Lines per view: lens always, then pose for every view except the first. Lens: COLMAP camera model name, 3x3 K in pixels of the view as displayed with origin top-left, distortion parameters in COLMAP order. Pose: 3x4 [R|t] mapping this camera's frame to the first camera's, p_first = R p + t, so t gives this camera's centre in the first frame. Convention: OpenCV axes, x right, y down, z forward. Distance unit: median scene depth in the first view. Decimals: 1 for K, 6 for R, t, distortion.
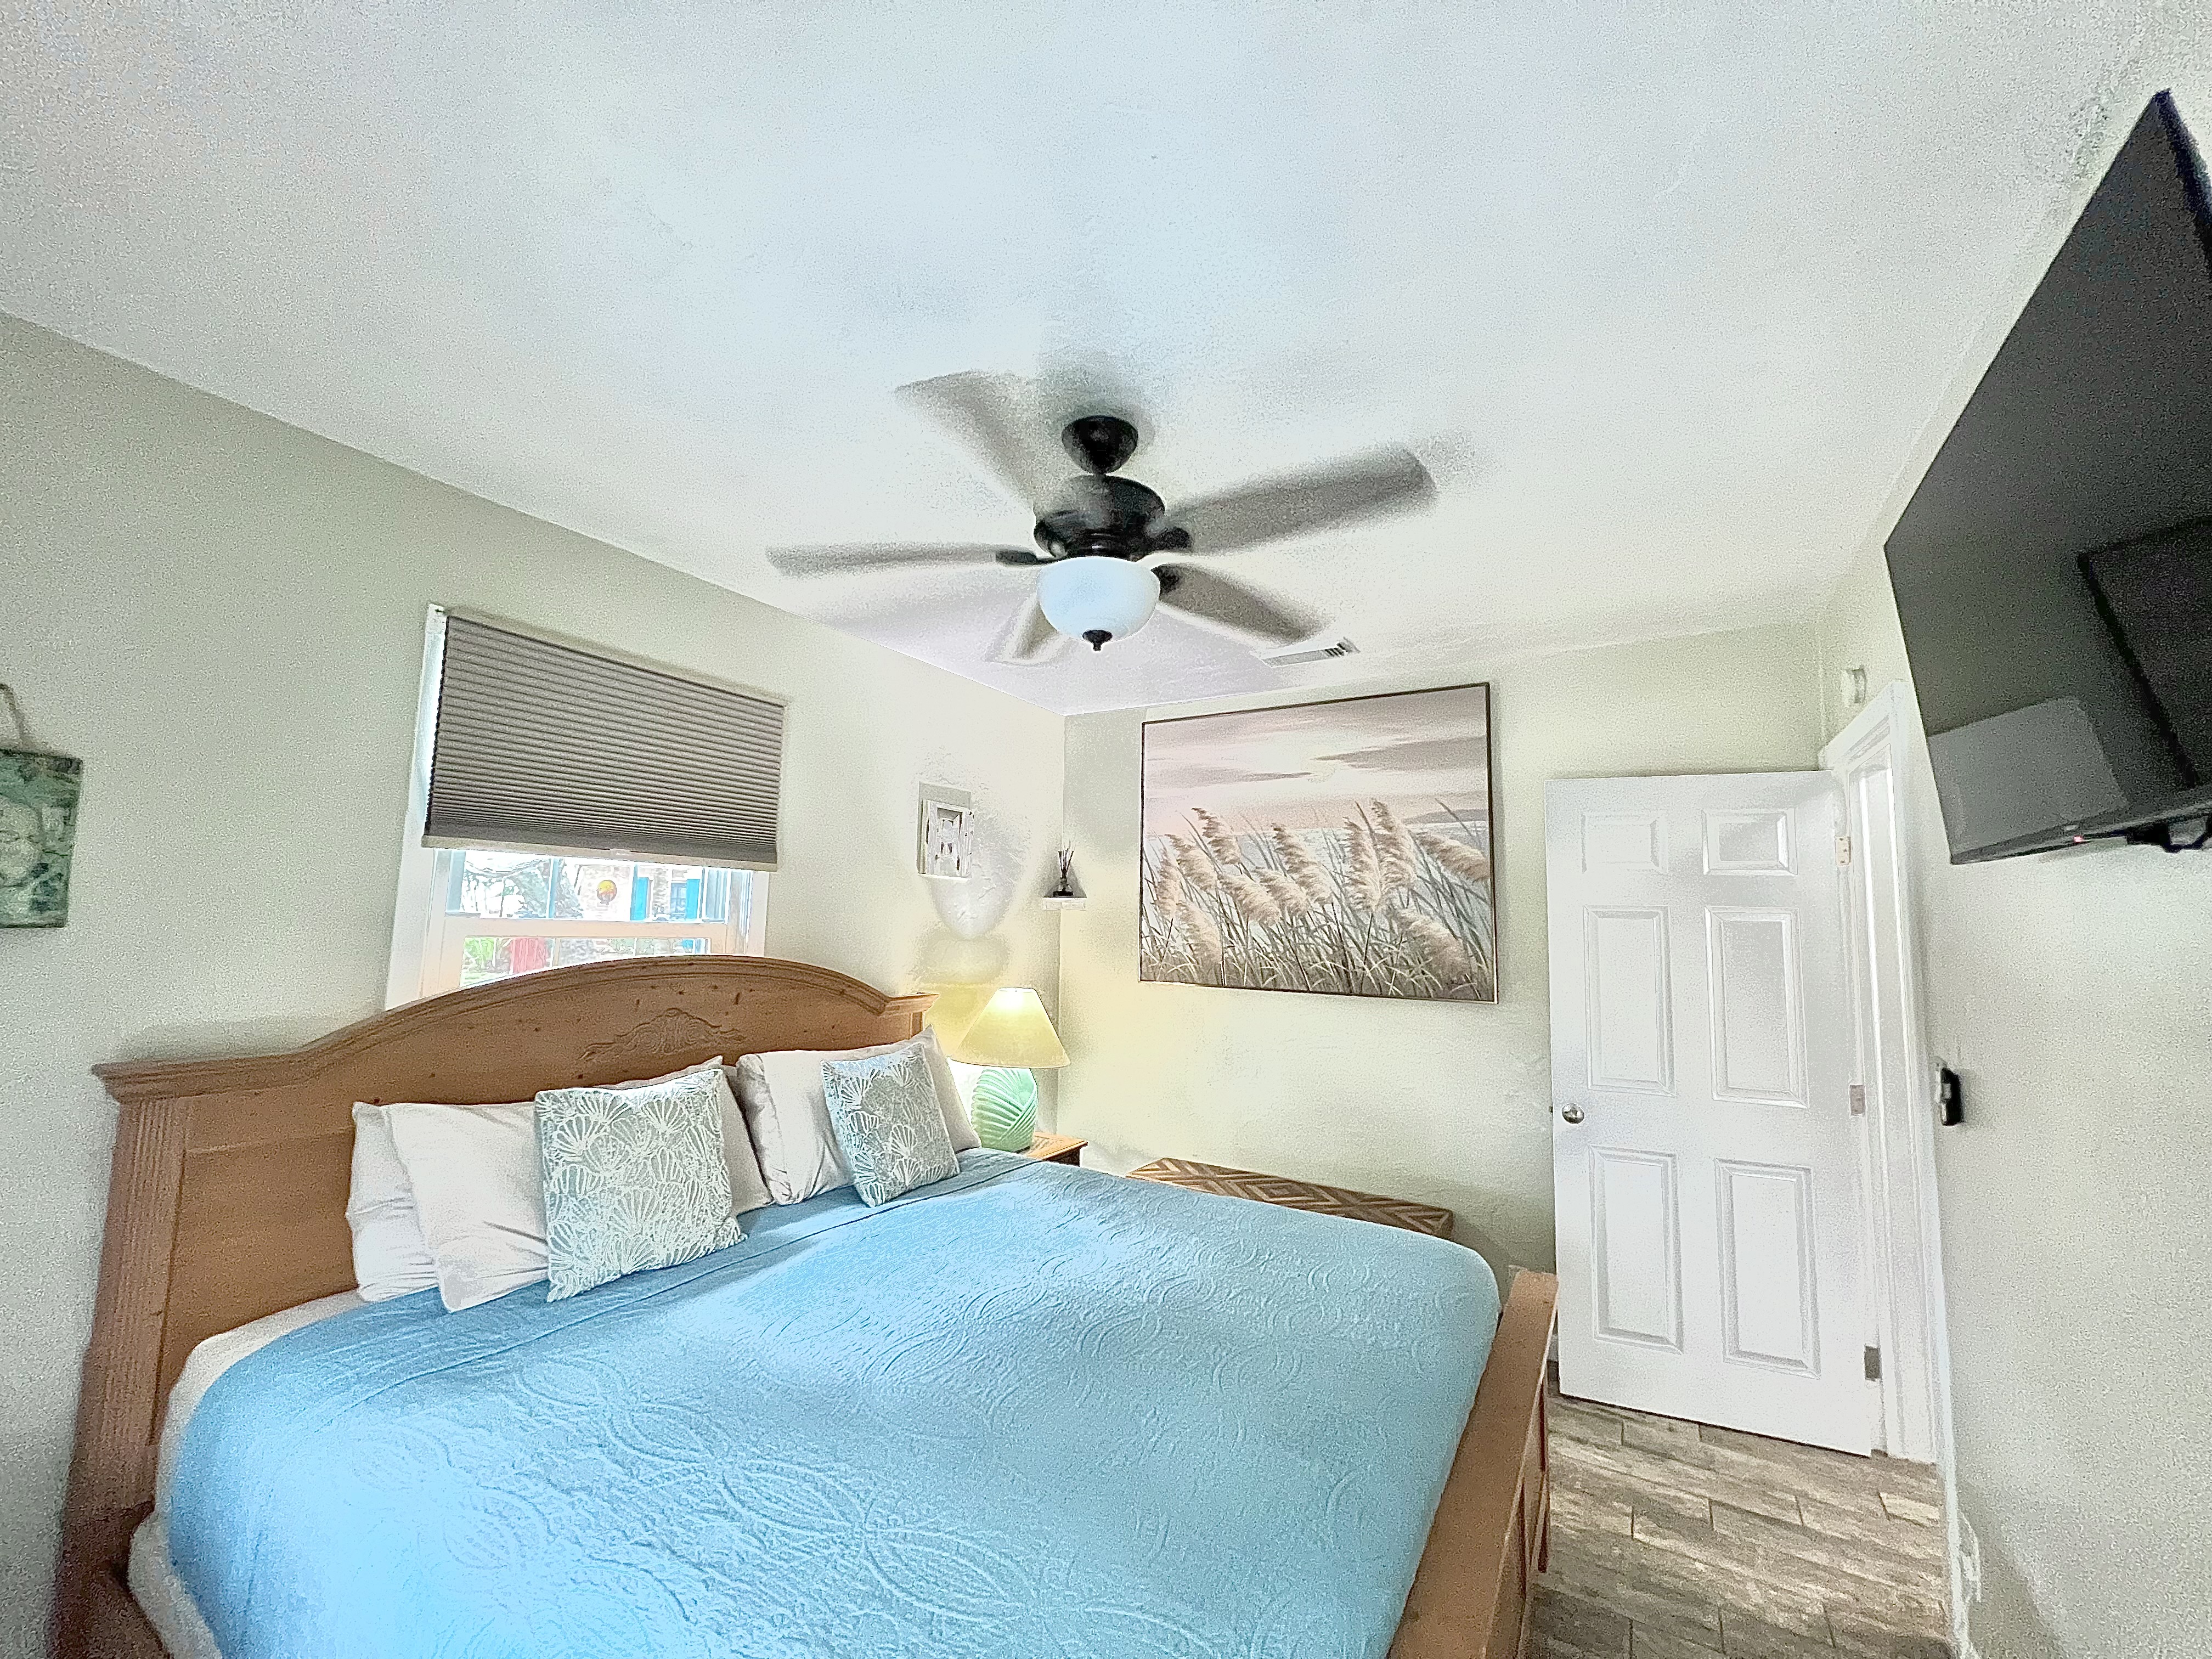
lens RADIAL K [[882.8, 0, 1107.3], [0, 882.8, 836.9], [0, 0, 1]] dist [-0.000458, -0.000103]
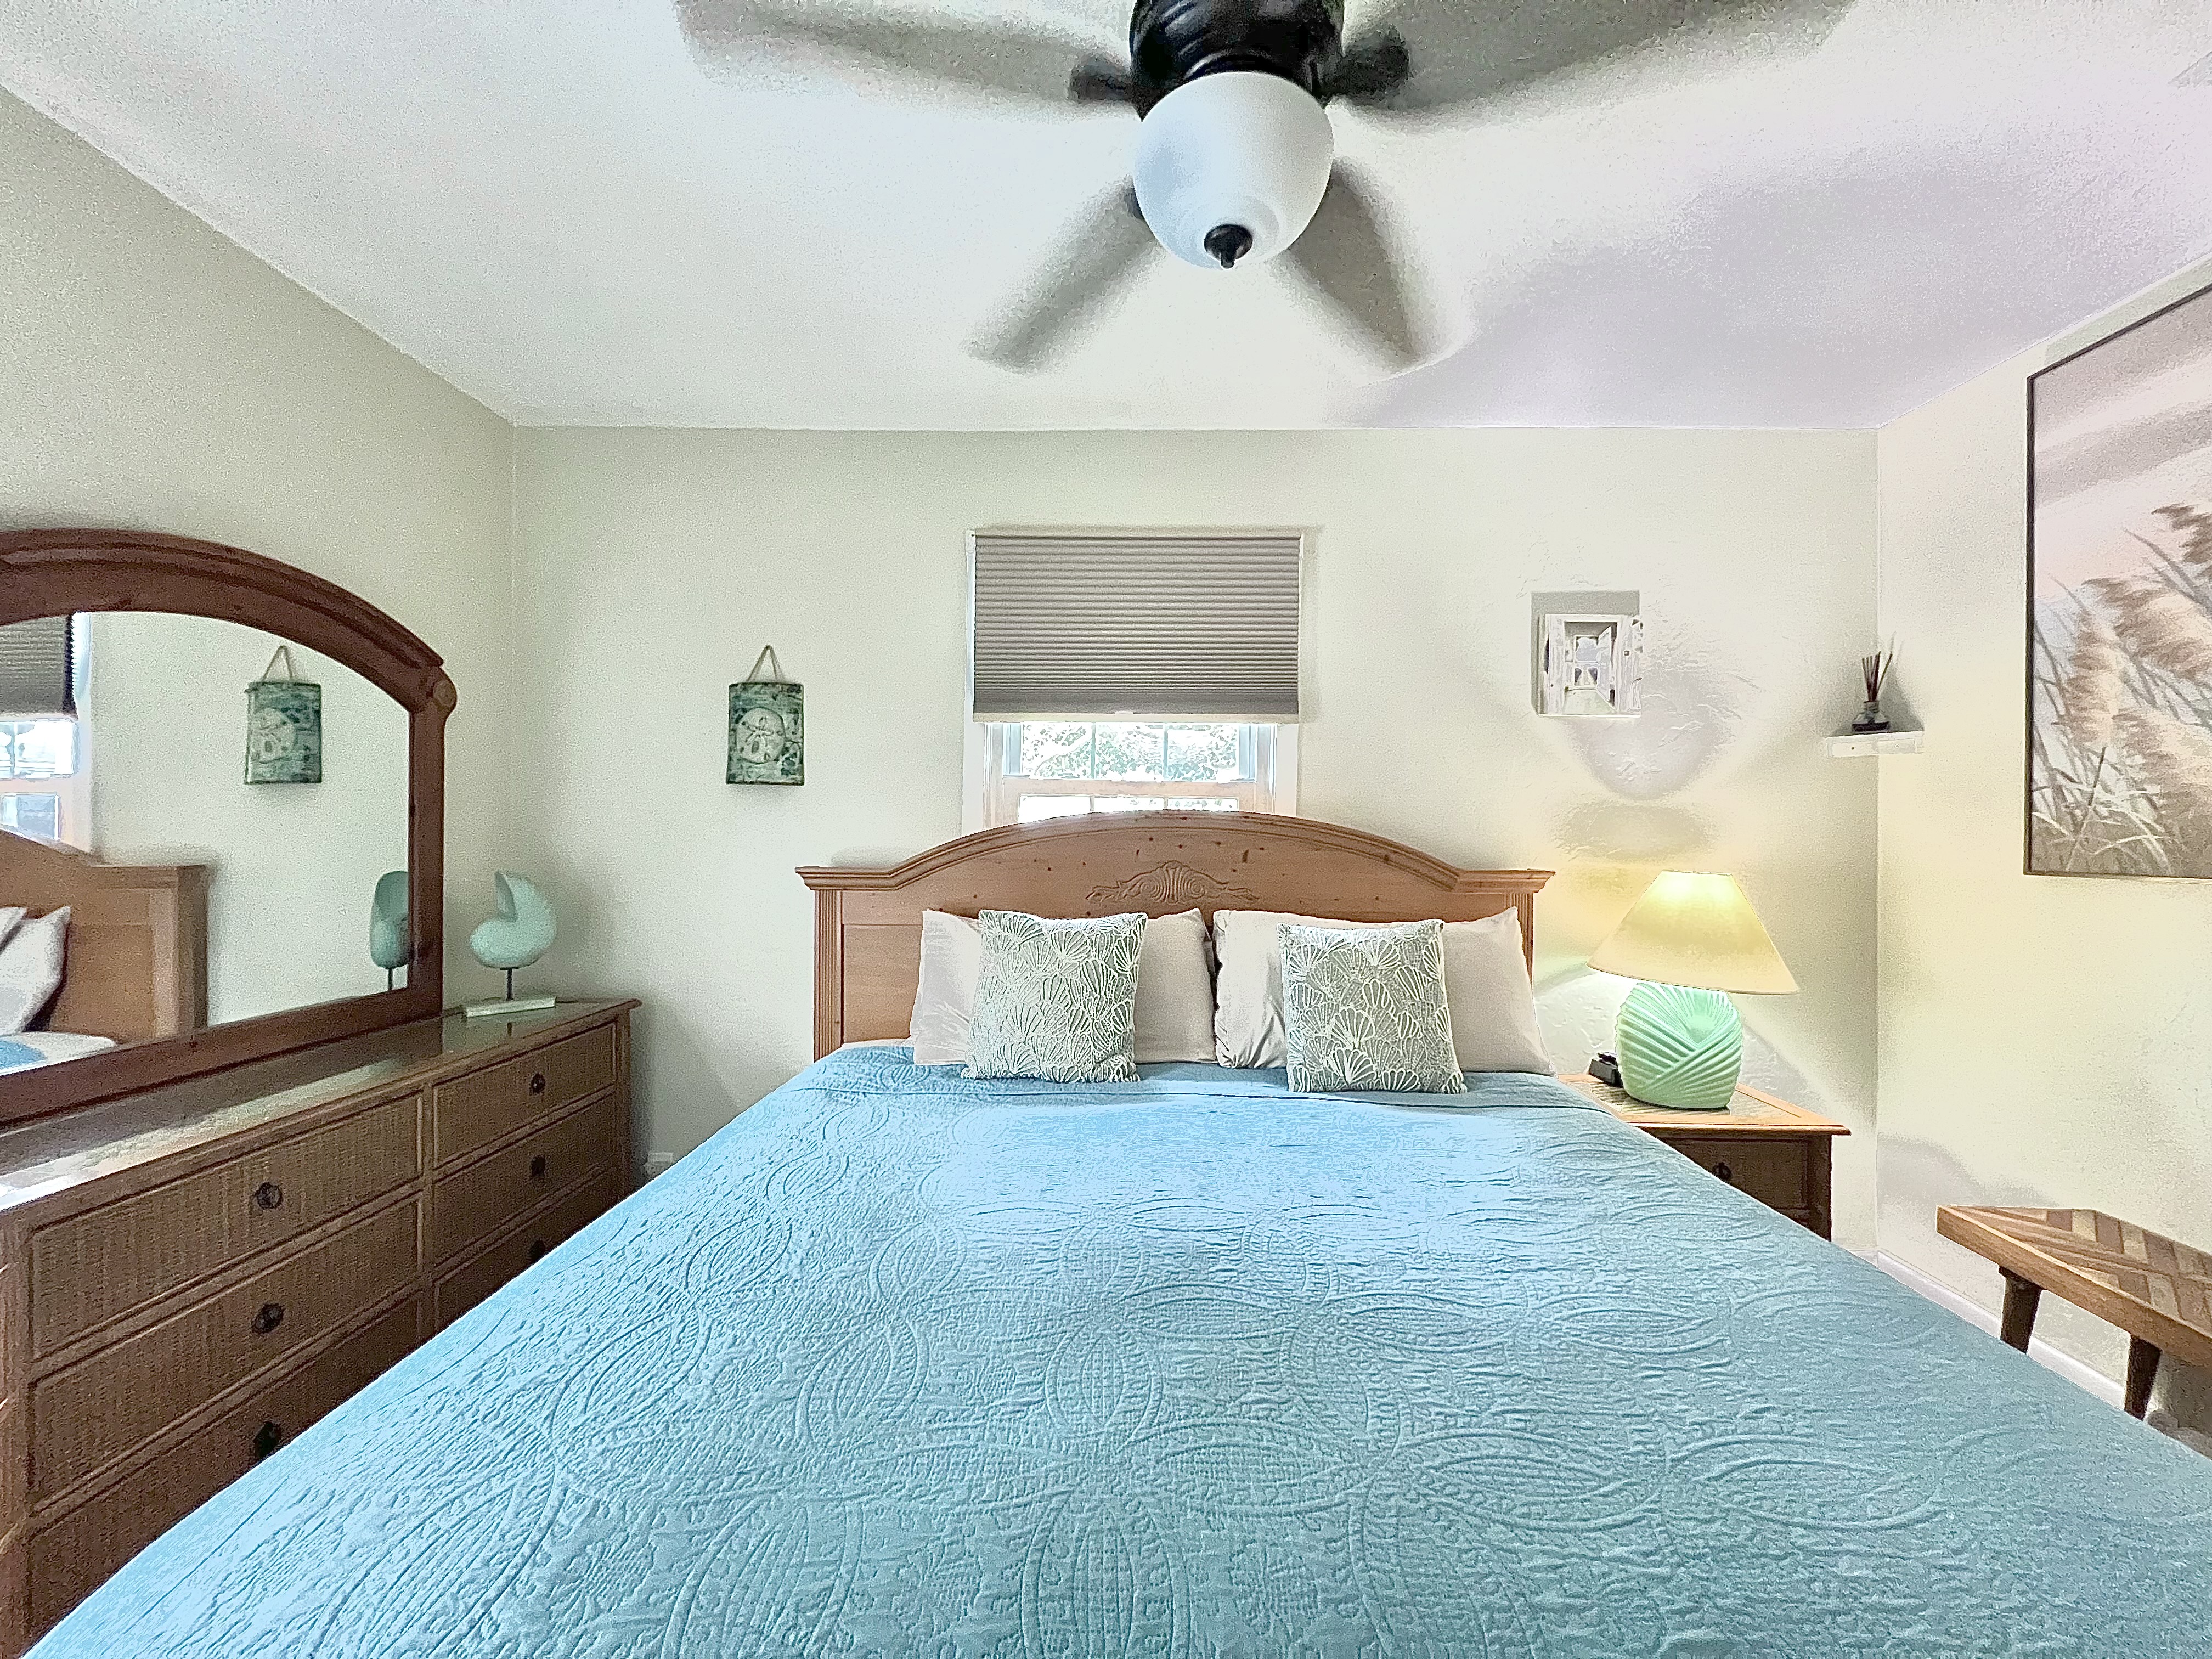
lens RADIAL K [[882.8, 0, 1109.1], [0, 882.8, 832.9], [0, 0, 1]] dist [-0.000458, -0.000103]
pose [[0.498494, -0.016395, -0.866738, 0.262505], [0.086922, 0.995728, 0.031158, 0.089362], [0.862524, -0.090870, 0.497790, 0.308961]]
